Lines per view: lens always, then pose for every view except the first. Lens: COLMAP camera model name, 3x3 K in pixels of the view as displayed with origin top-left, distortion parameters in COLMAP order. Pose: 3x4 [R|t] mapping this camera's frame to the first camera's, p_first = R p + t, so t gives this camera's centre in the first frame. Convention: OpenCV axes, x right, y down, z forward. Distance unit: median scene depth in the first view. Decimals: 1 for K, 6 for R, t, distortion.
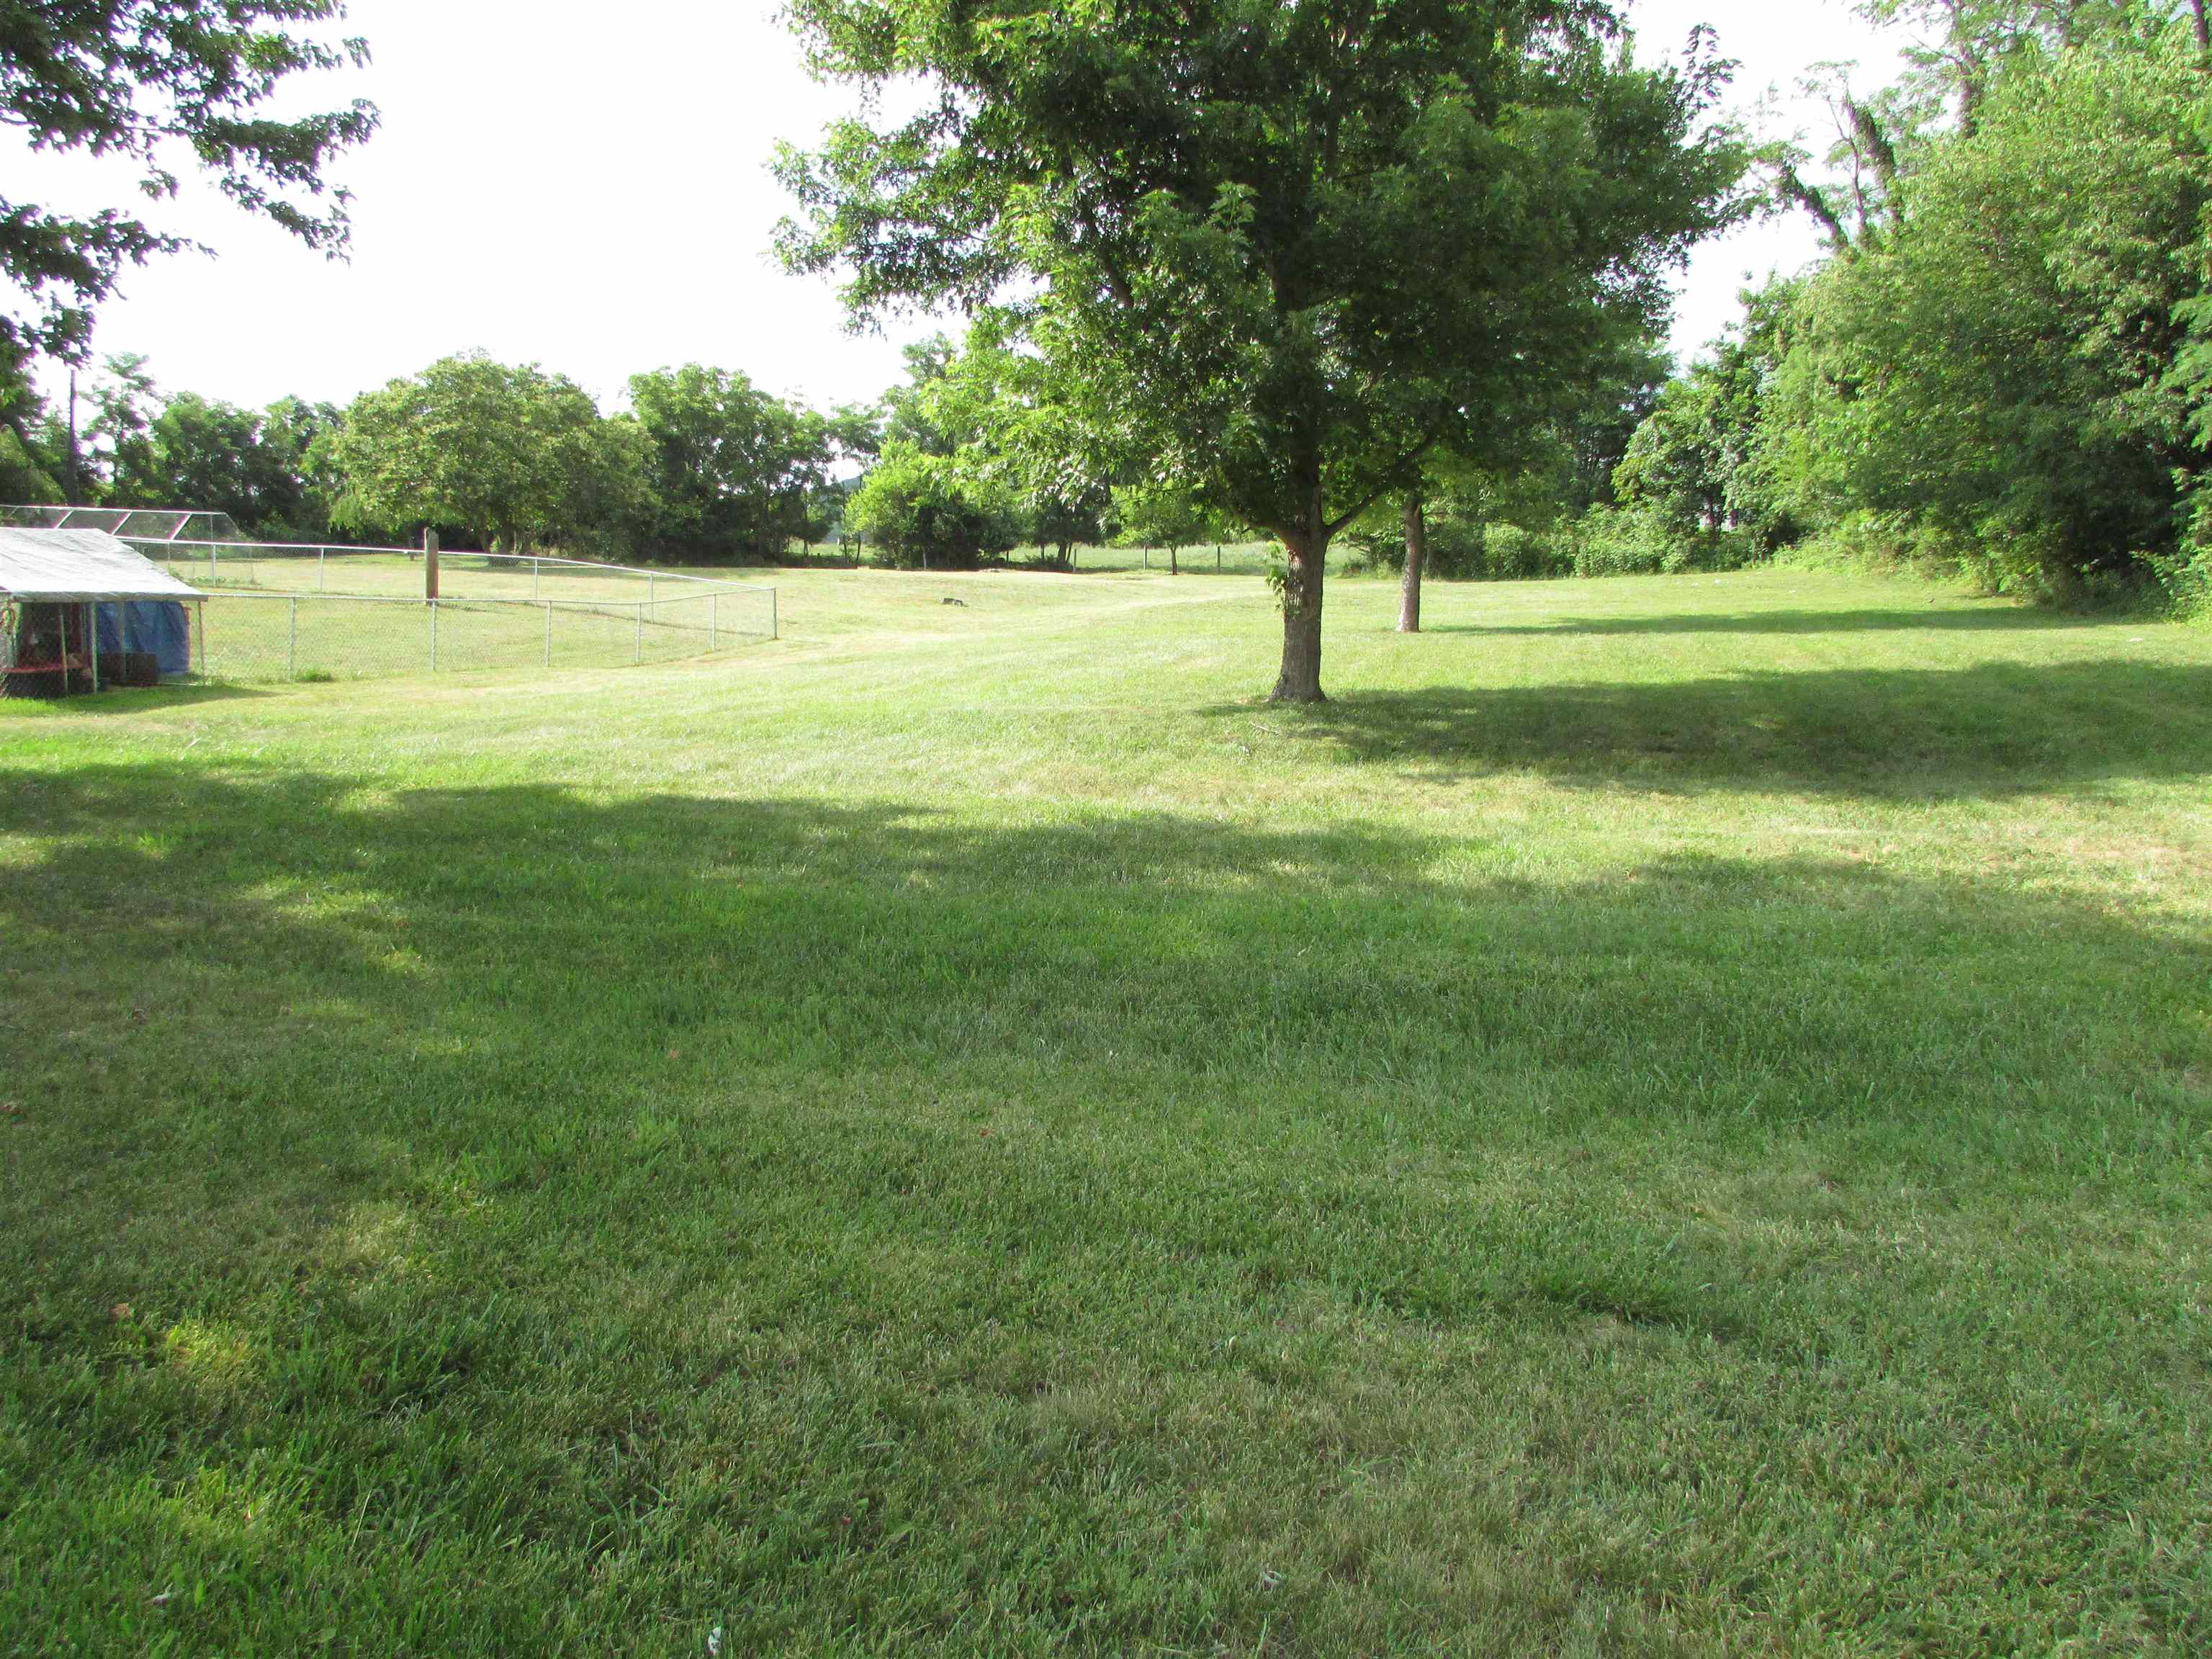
lens RADIAL K [[1573.8, 0, 1110.1], [0, 1573.8, 830.7], [0, 0, 1]] dist [-0.040216, 0.019020]
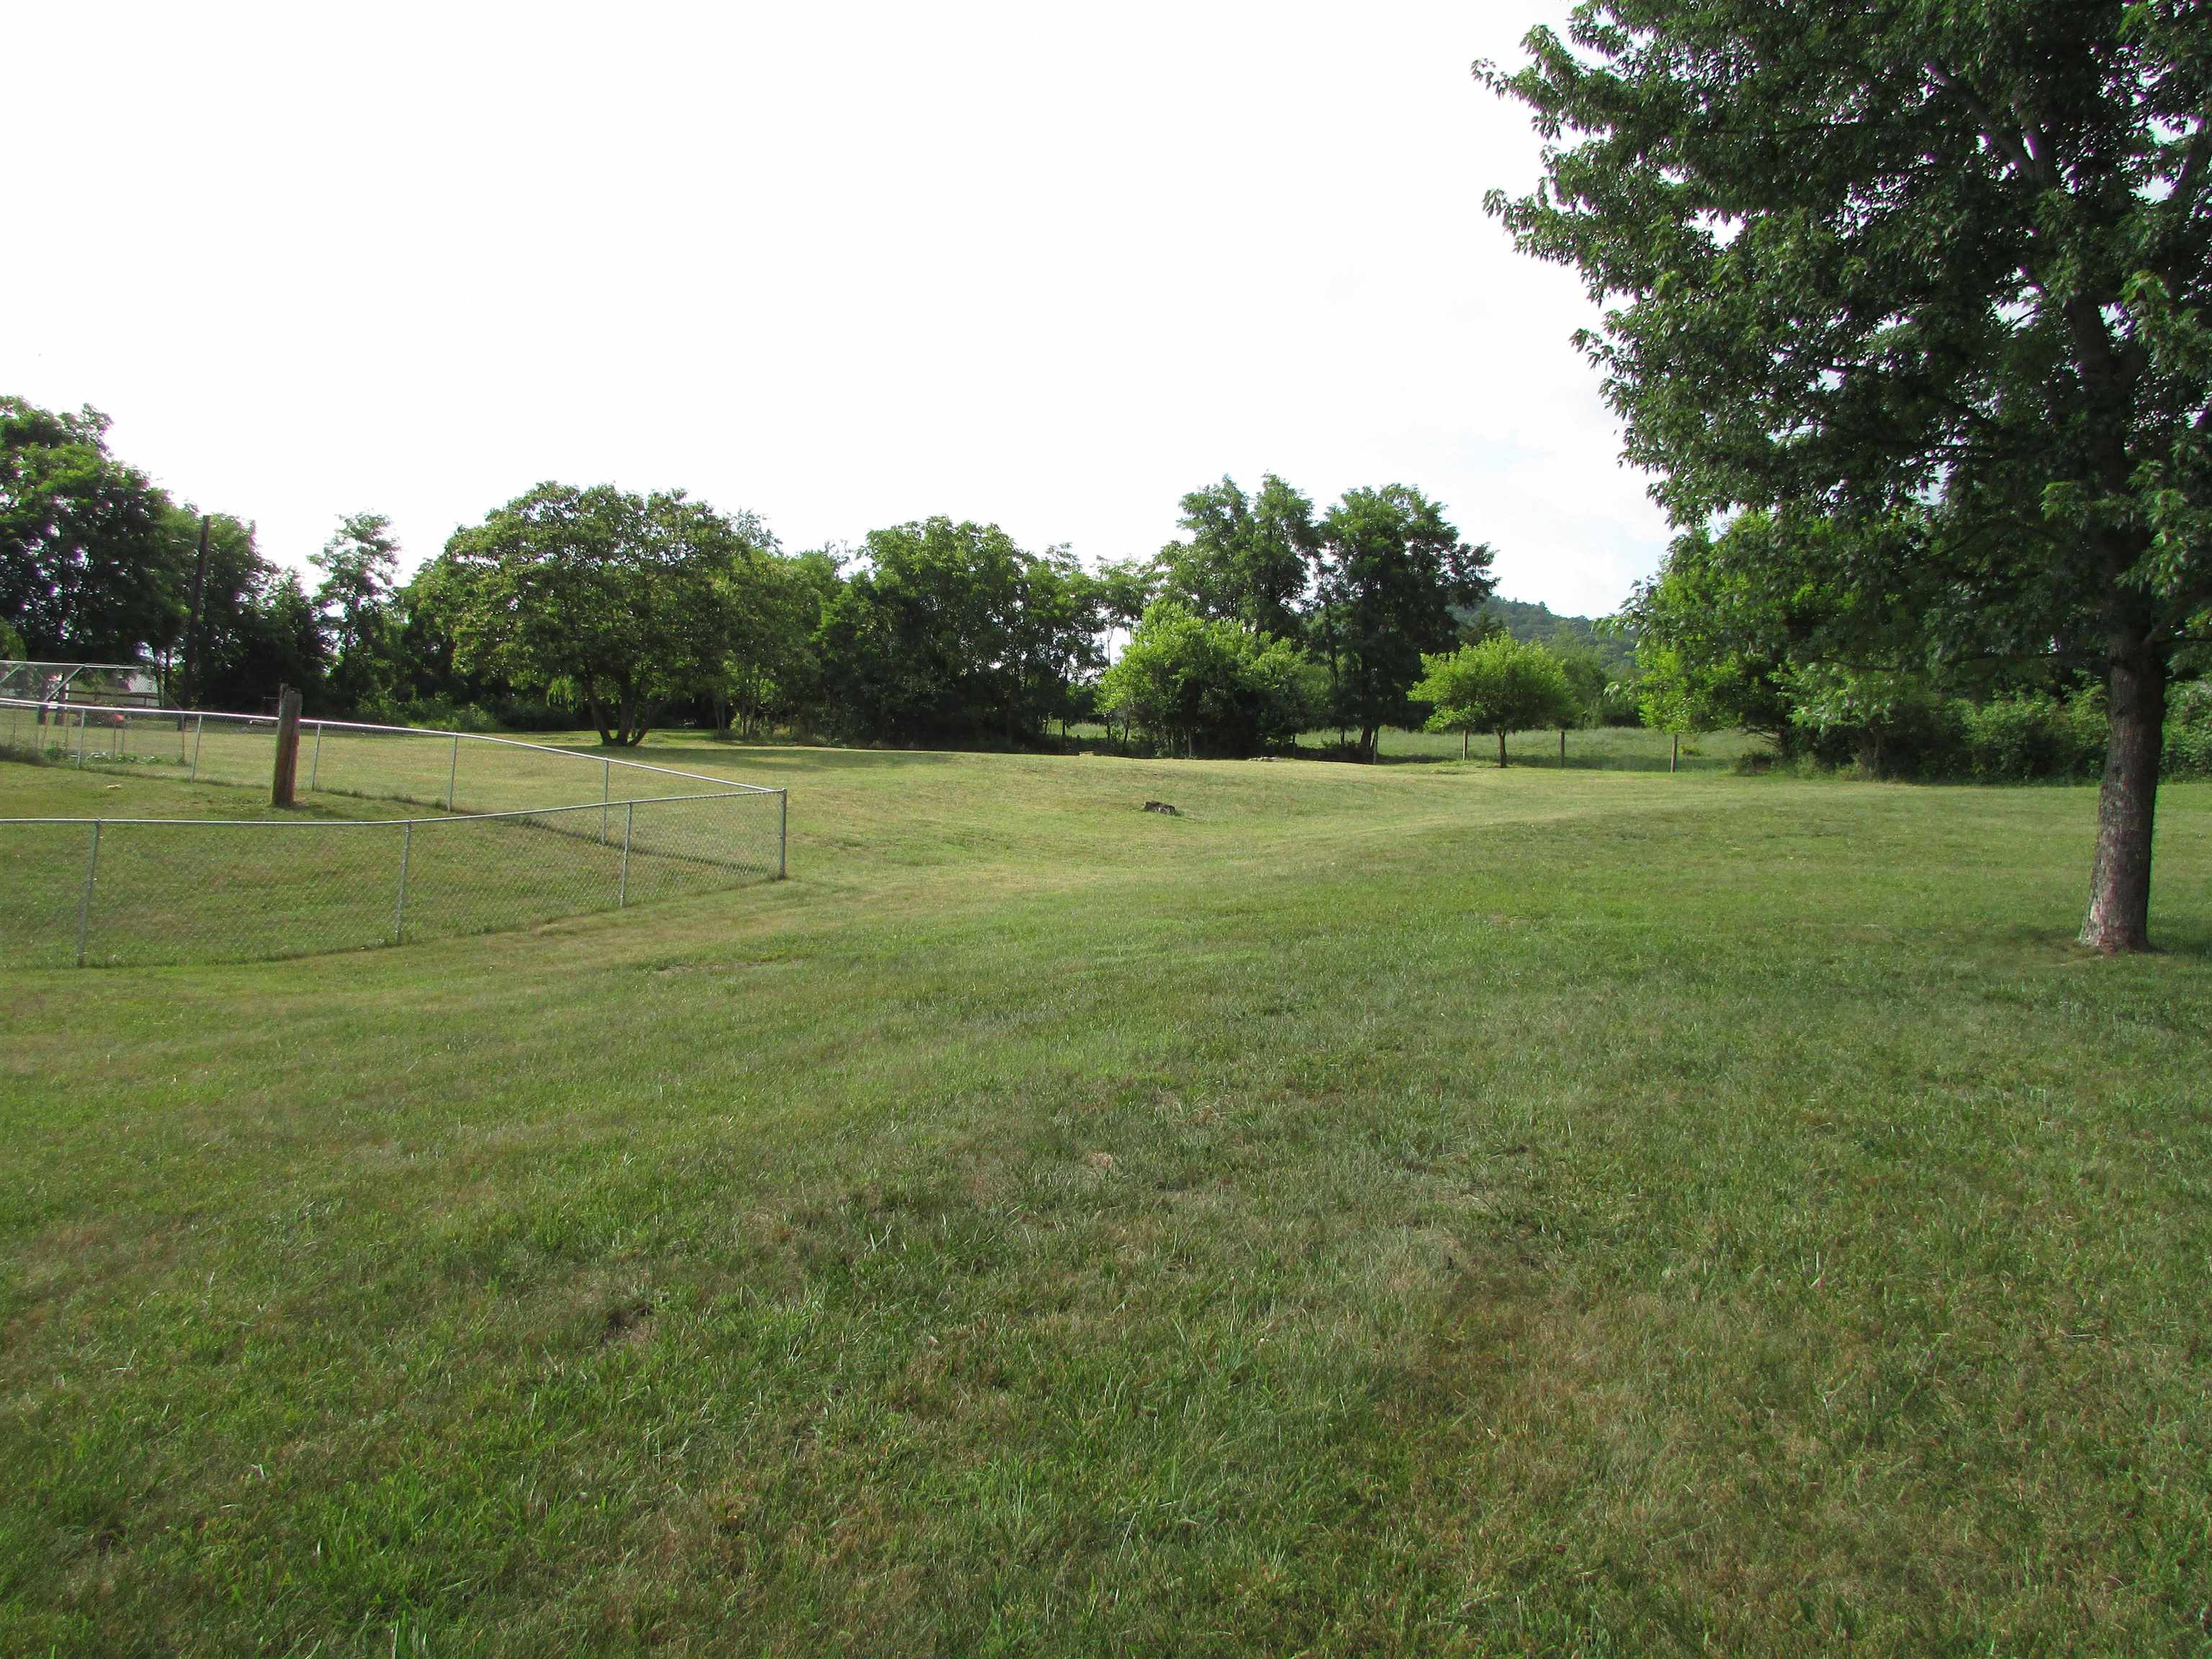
lens RADIAL K [[1573.8, 0, 1153.2], [0, 1573.8, 835.5], [0, 0, 1]] dist [-0.040216, 0.019020]
pose [[0.983437, 0.020337, -0.180108, 0.069490], [-0.040654, 0.993117, -0.109846, -0.232327], [0.176634, 0.115348, 0.977494, 1.343659]]
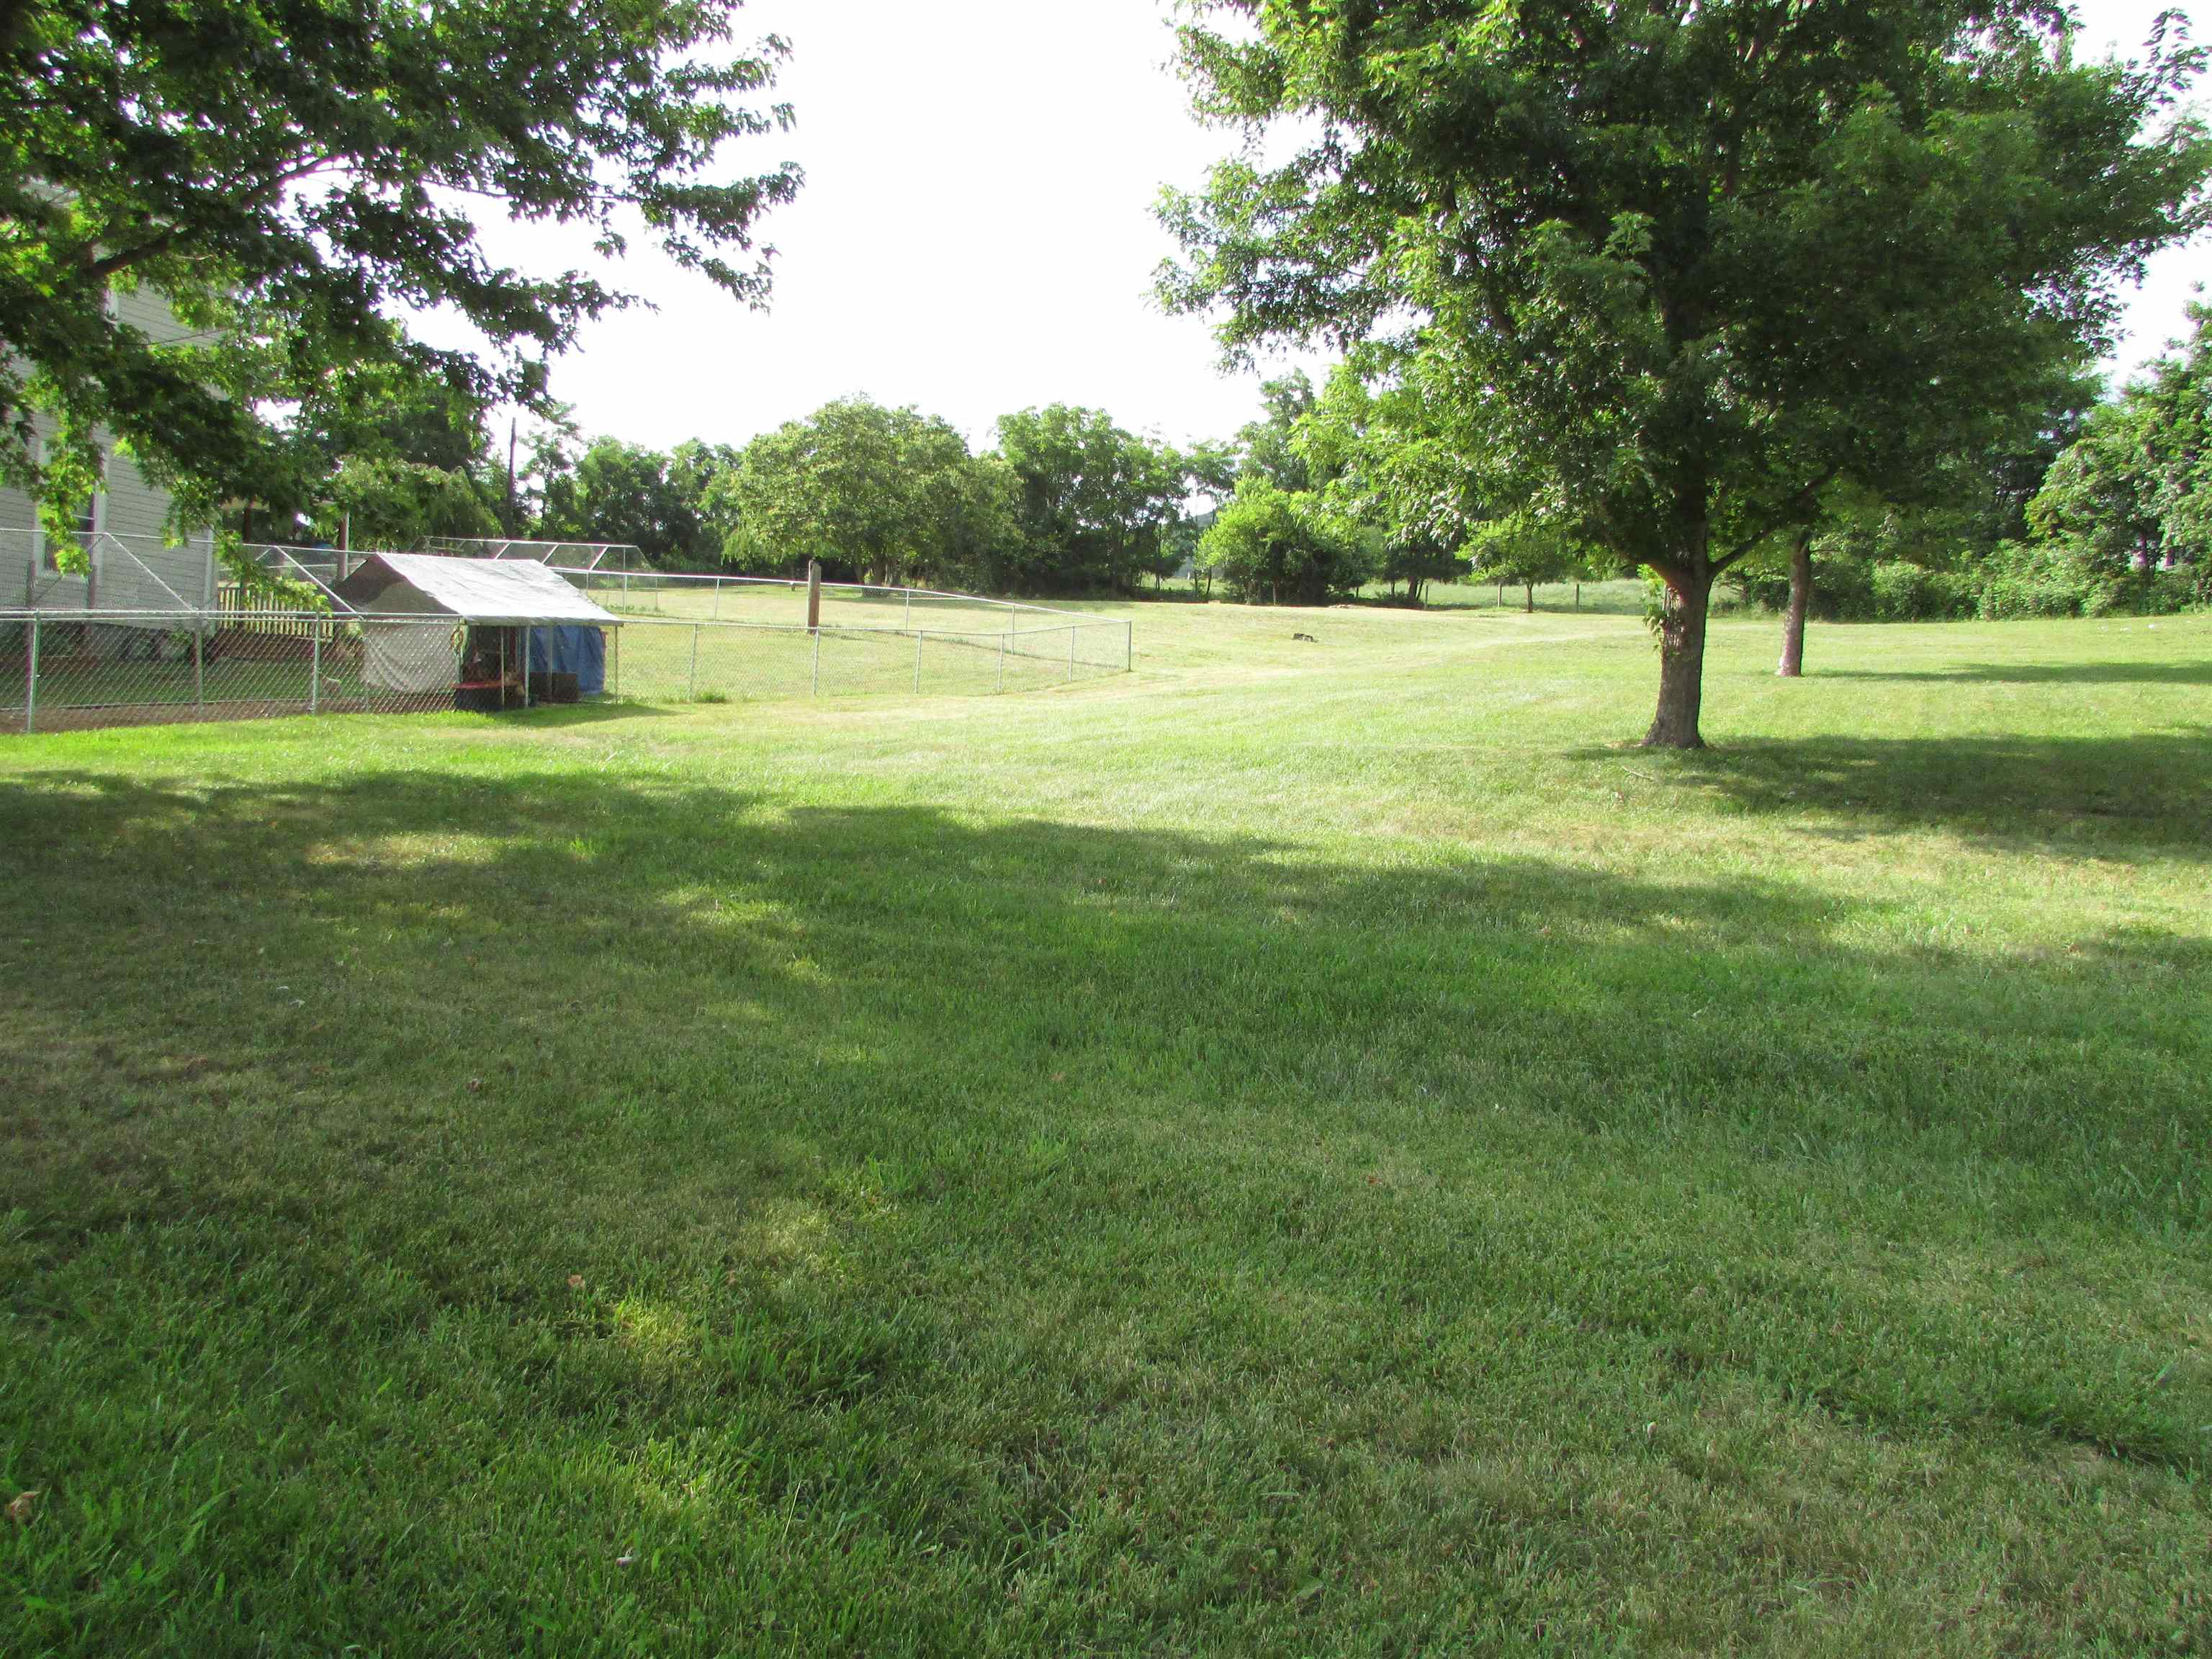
lens RADIAL K [[1573.8, 0, 1106.7], [0, 1573.8, 838.1], [0, 0, 1]] dist [-0.040216, 0.019020]
pose [[0.976084, 0.039893, -0.213703, -0.012090], [-0.043577, 0.998971, -0.012555, -0.000312], [0.212982, 0.021567, 0.976818, 0.001913]]
